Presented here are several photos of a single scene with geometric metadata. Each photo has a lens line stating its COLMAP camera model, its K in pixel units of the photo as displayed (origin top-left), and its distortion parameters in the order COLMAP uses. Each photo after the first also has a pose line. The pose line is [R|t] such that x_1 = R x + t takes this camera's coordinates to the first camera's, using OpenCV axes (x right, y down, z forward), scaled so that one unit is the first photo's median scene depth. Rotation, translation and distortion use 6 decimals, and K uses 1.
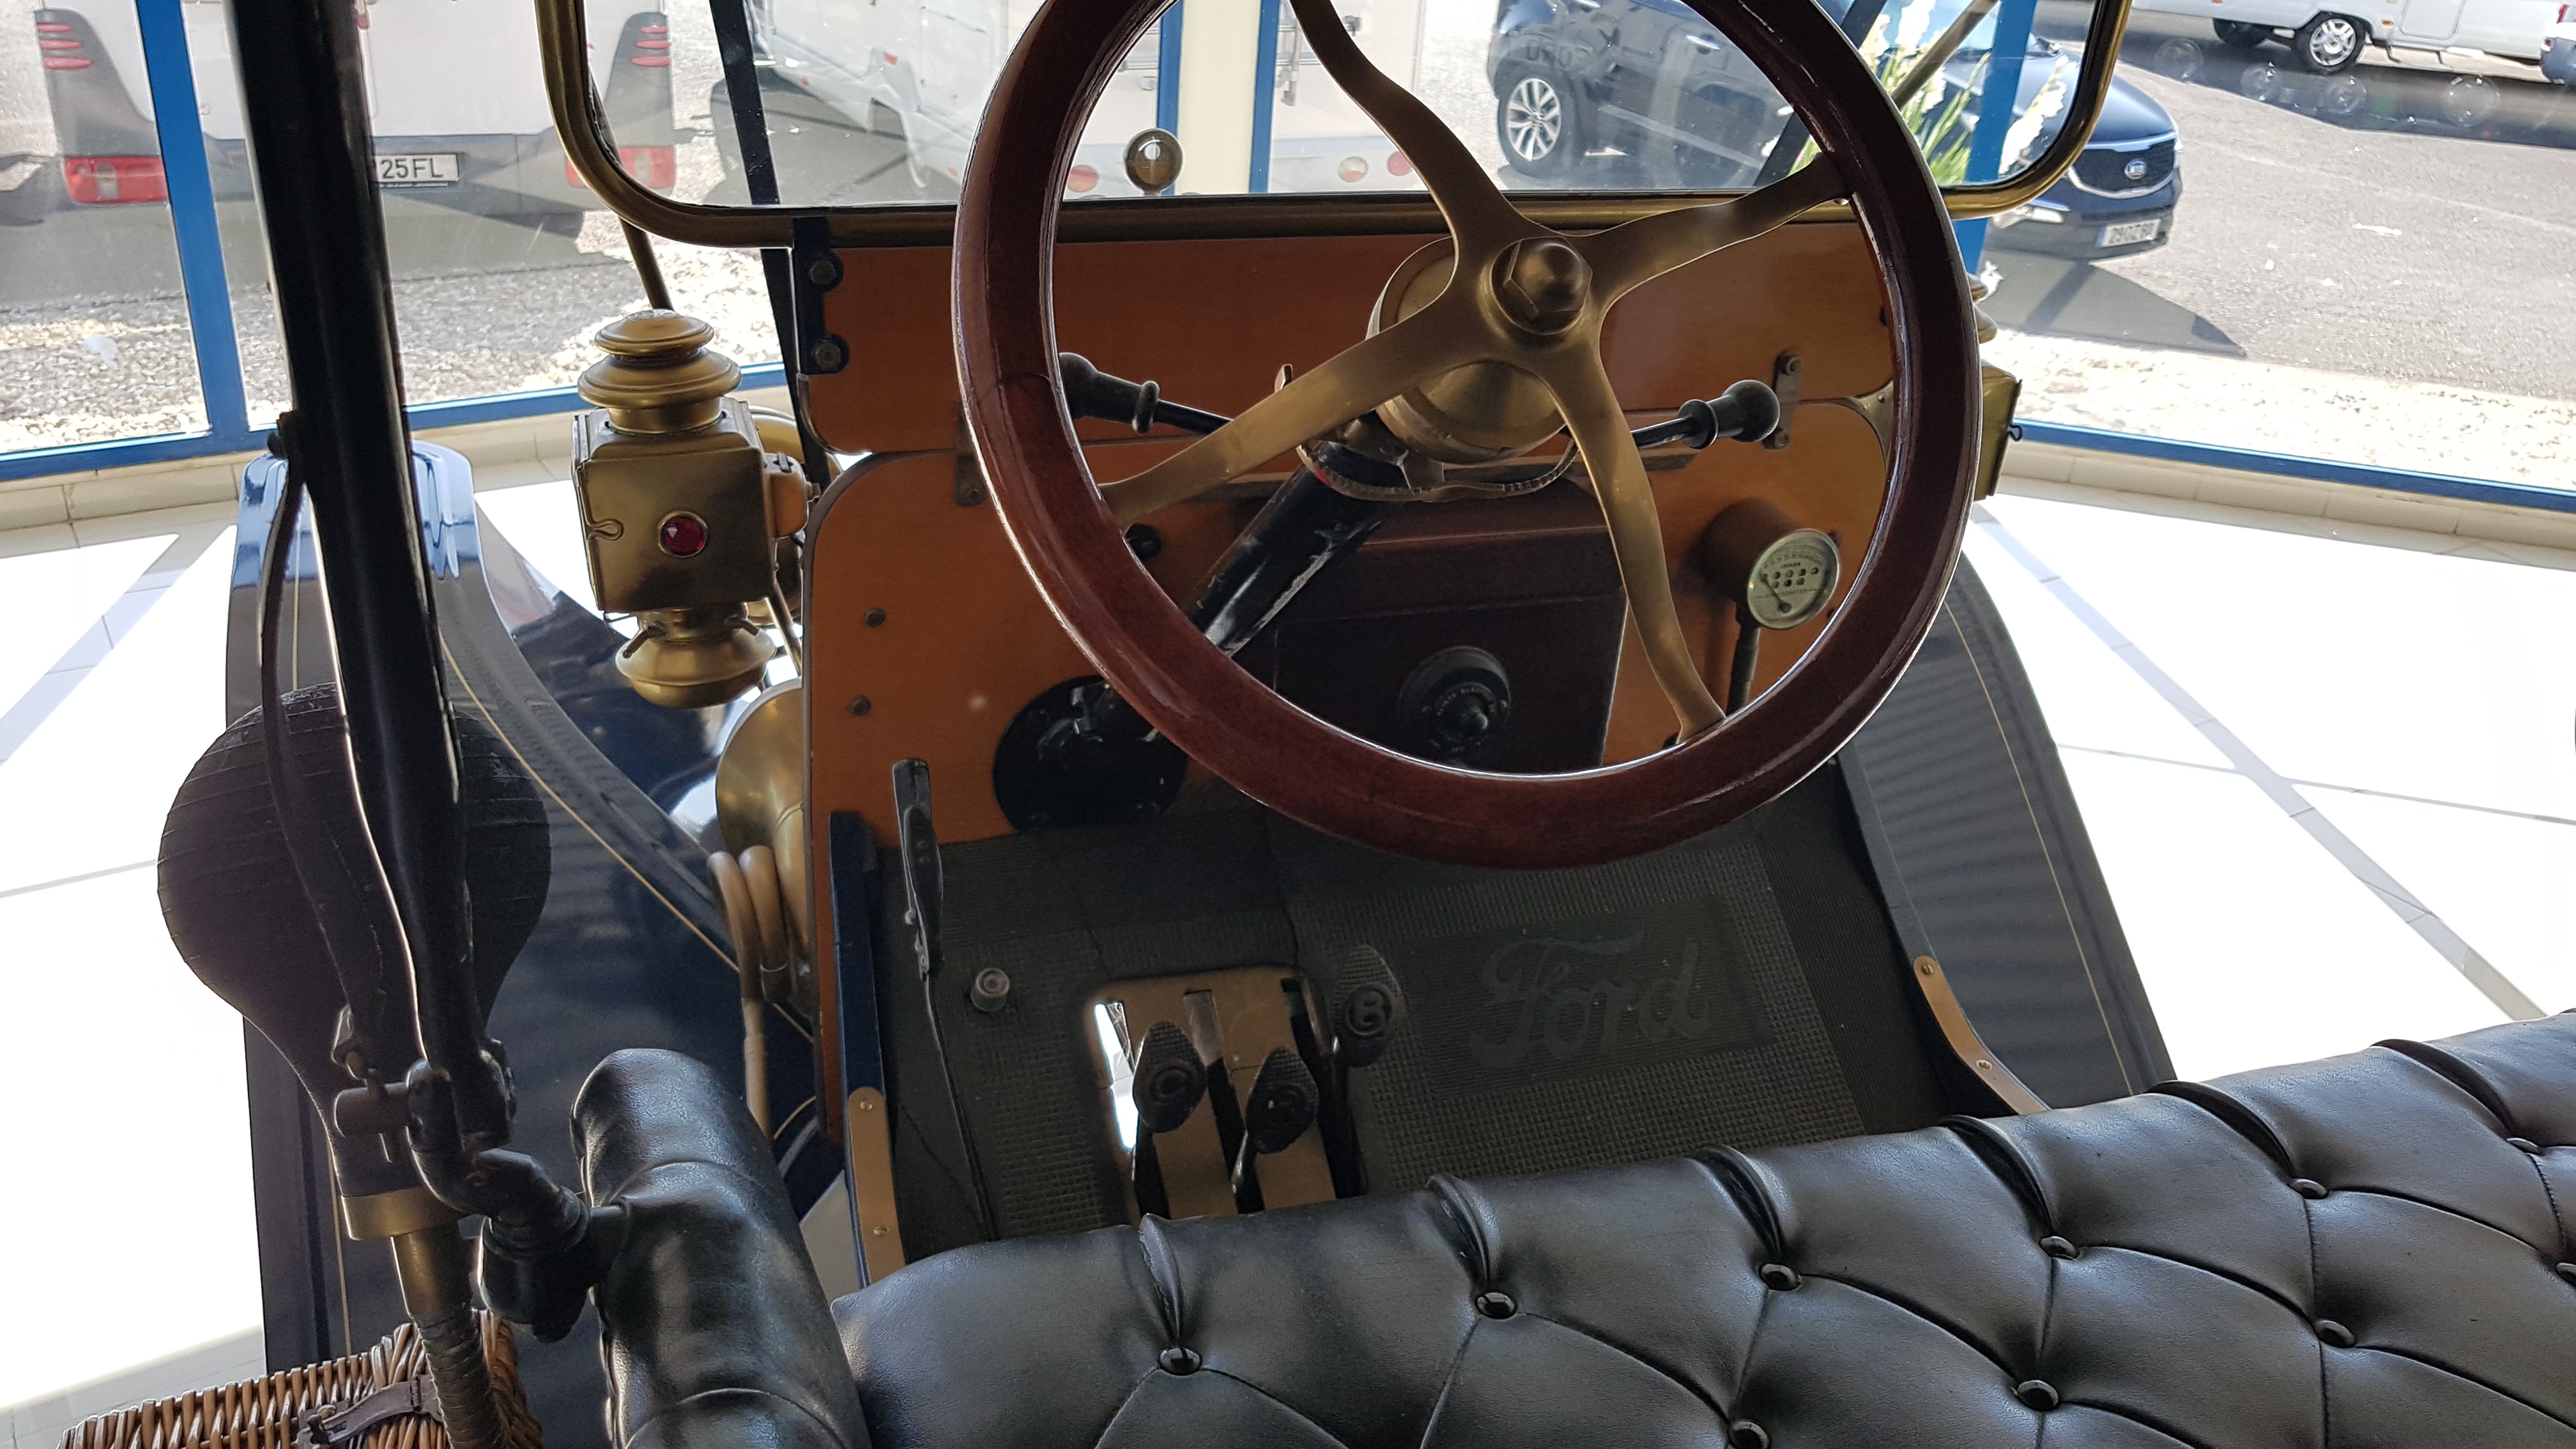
lens RADIAL K [[2017.2, 0, 1288.0], [0, 2017.2, 724.5], [0, 0, 1]] dist [-0.002279, -0.007000]
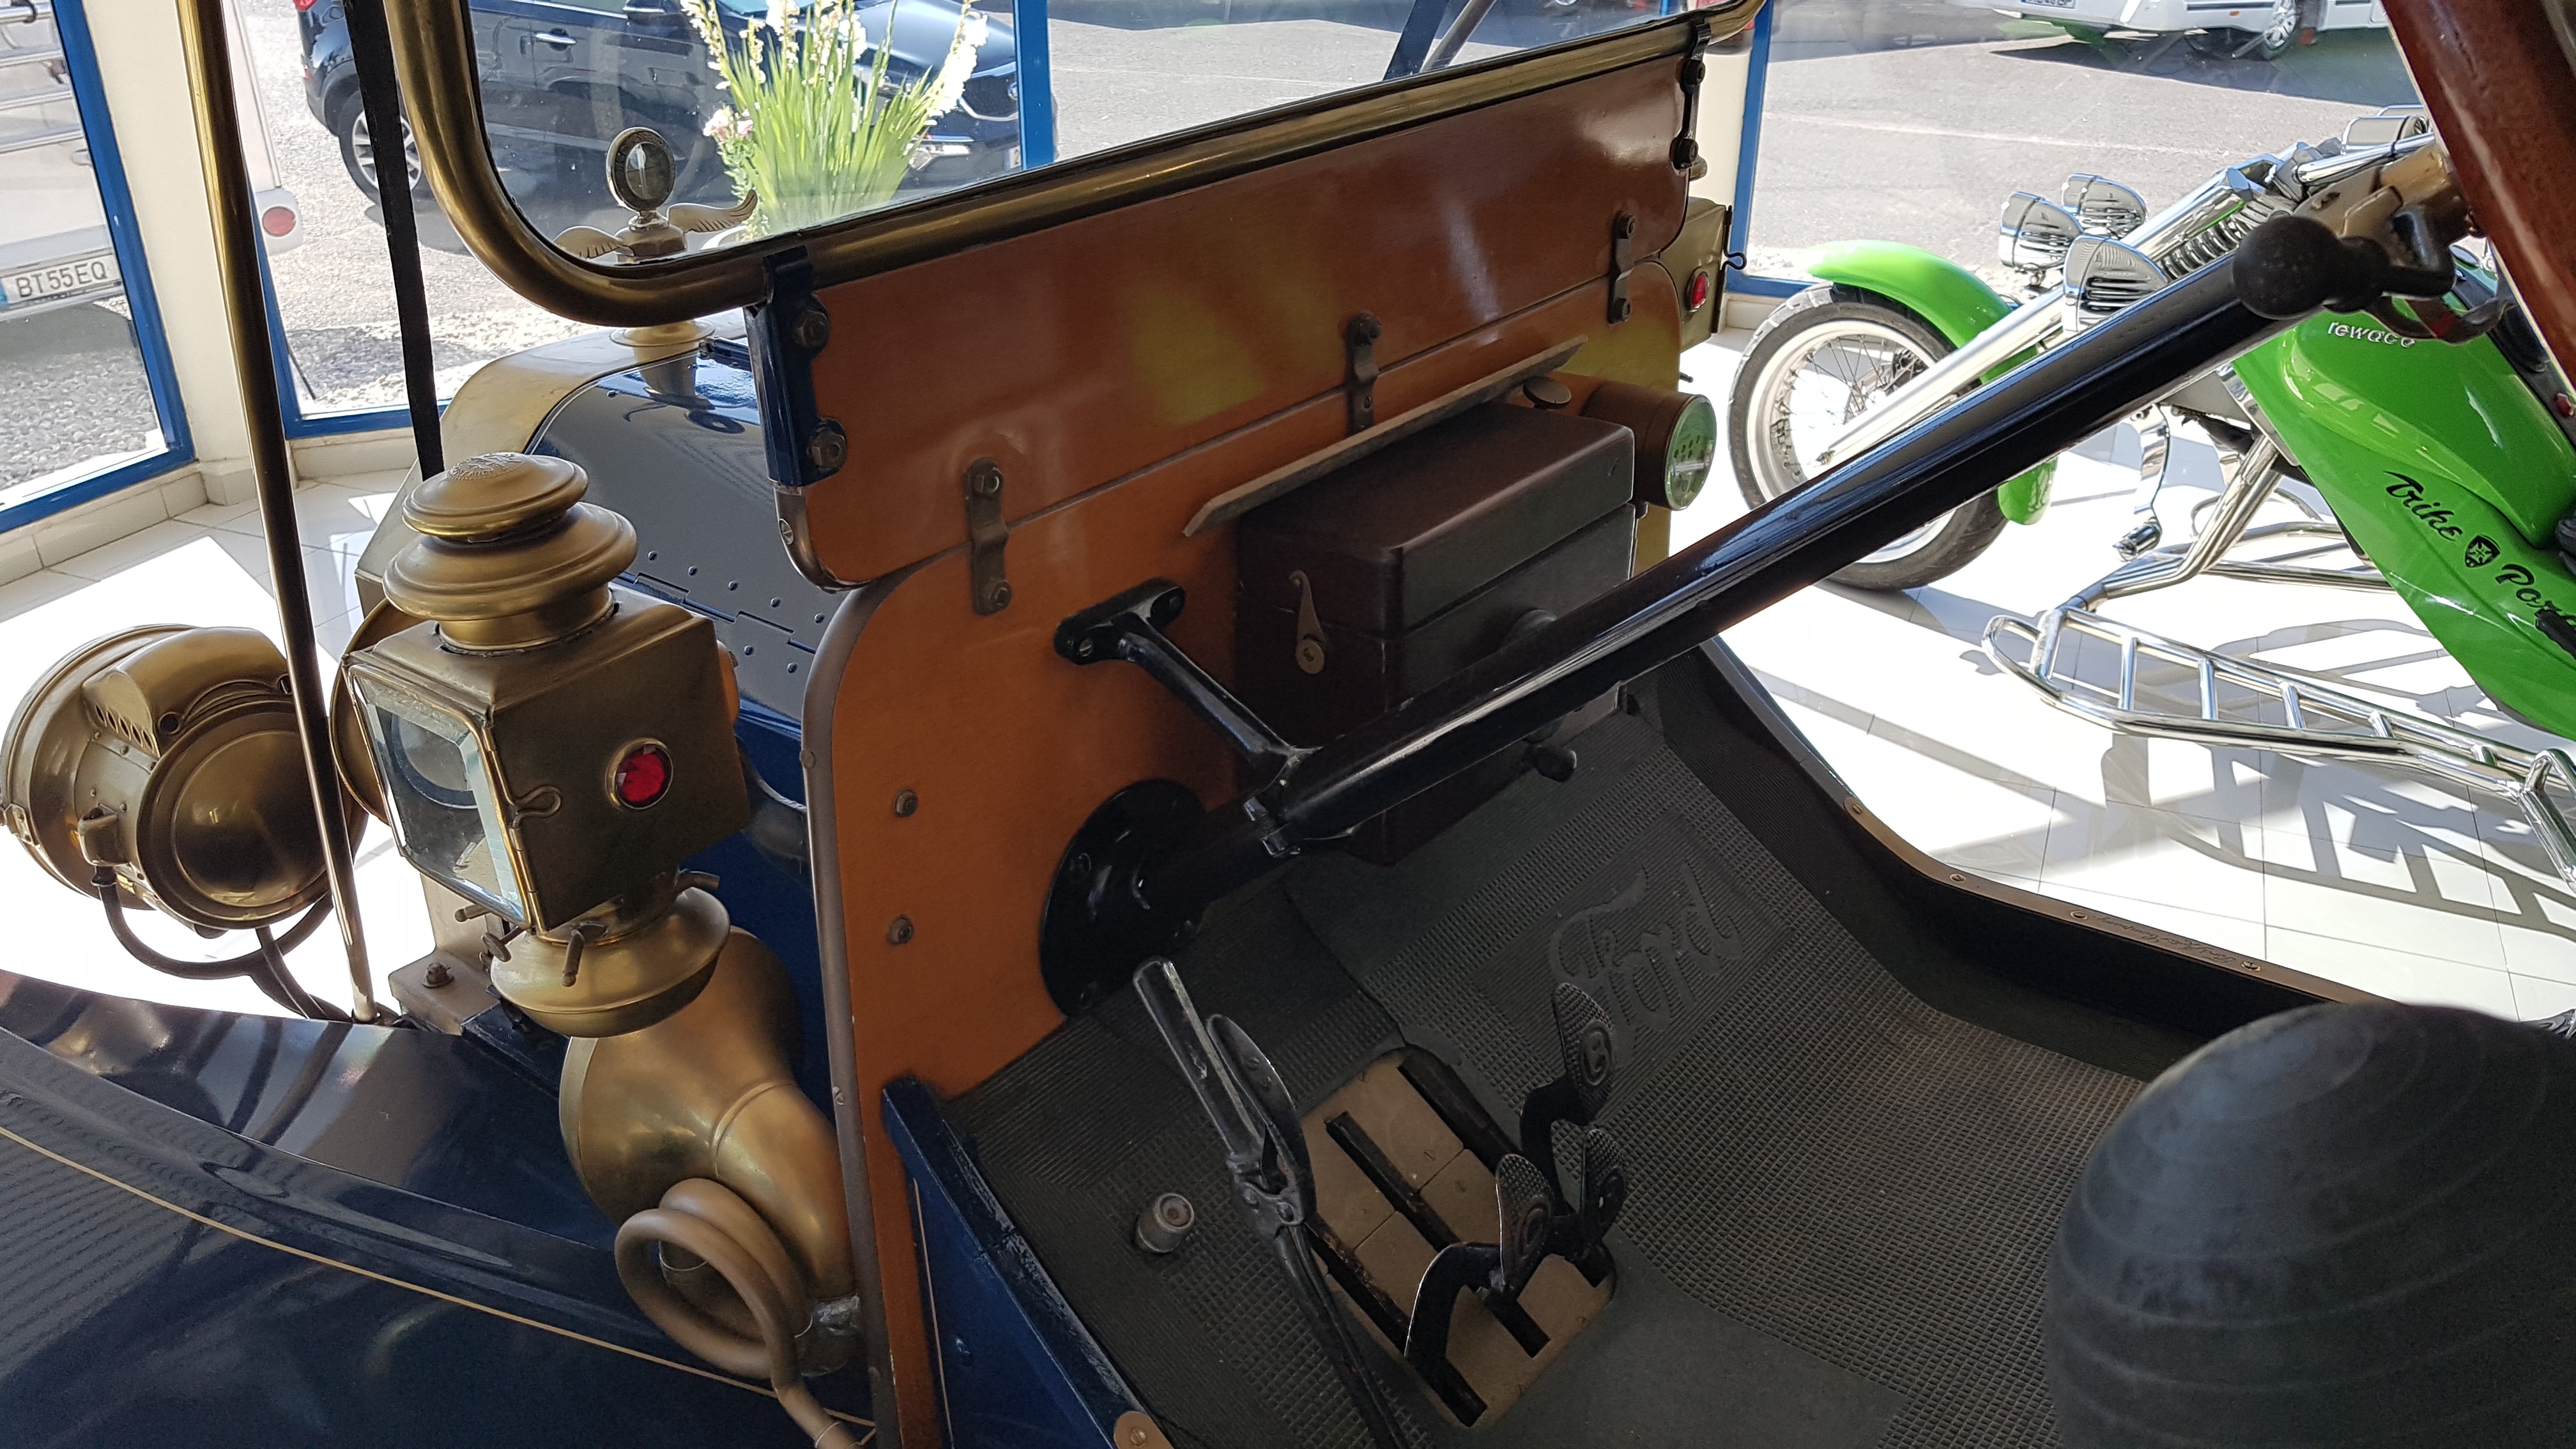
lens RADIAL K [[2017.2, 0, 1288.0], [0, 2017.2, 724.5], [0, 0, 1]] dist [-0.002279, -0.007000]
pose [[0.821843, -0.315016, 0.474698, -0.414217], [0.311415, 0.946124, 0.088710, -0.098418], [-0.477069, 0.074923, 0.875667, 0.306007]]
